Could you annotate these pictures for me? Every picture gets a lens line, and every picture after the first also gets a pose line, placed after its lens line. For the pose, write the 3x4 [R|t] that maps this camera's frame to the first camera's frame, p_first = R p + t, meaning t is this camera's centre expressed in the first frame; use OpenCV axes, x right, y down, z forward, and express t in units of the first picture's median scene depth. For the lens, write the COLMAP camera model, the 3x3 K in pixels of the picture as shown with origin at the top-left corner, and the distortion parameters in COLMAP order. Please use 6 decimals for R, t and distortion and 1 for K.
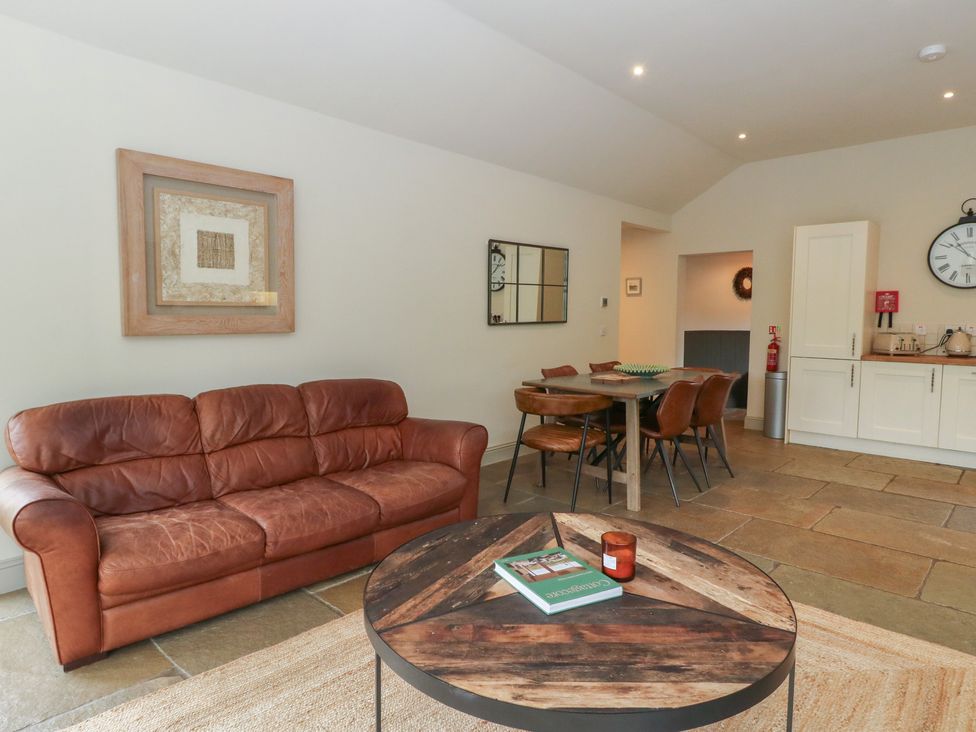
lens RADIAL K [[582.0, 0, 492.9], [0, 582.0, 356.0], [0, 0, 1]] dist [-0.000370, -0.007430]
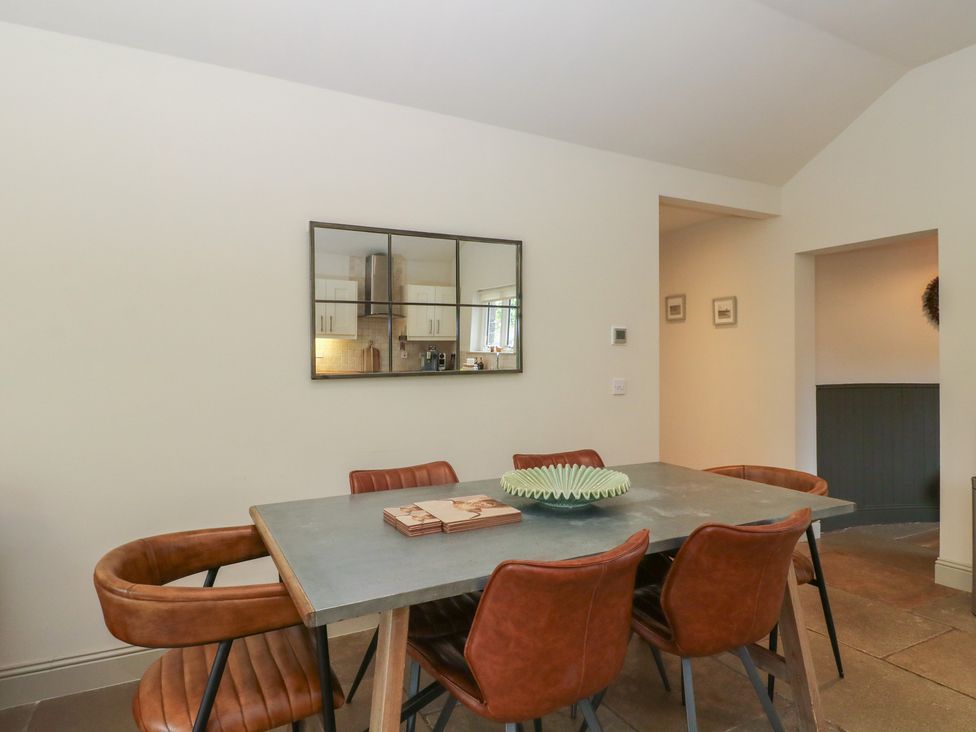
lens RADIAL K [[609.2, 0, 490.2], [0, 609.2, 357.3], [0, 0, 1]] dist [-0.003704, -0.005158]
pose [[0.952027, 0.001726, -0.306010, 0.237112], [-0.023812, 0.997370, -0.068456, -0.027125], [0.305087, 0.072458, 0.949564, 0.386325]]
